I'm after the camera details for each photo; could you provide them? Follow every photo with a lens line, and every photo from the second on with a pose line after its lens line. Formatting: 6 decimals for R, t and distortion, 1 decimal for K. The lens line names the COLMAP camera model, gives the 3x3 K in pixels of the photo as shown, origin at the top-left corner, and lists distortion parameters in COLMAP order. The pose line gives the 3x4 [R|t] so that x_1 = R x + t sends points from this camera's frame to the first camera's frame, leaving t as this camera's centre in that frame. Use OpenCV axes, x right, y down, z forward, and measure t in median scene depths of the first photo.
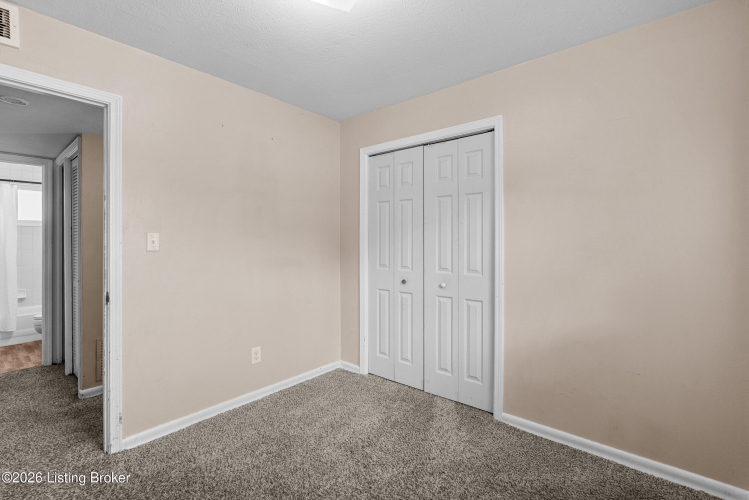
lens RADIAL K [[342.4, 0, 377.1], [0, 342.4, 248.3], [0, 0, 1]] dist [-0.001810, 0.000014]
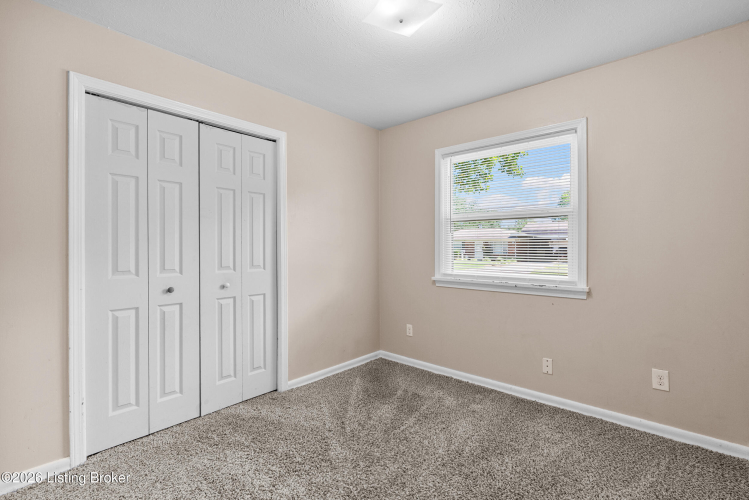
lens RADIAL K [[352.5, 0, 373.1], [0, 352.5, 242.3], [0, 0, 1]] dist [-0.001722, 0.000039]
pose [[0.024461, -0.002401, 0.999698, -0.746631], [0.004435, 0.999988, 0.002293, -0.008393], [-0.999691, 0.004378, 0.024471, 0.581493]]
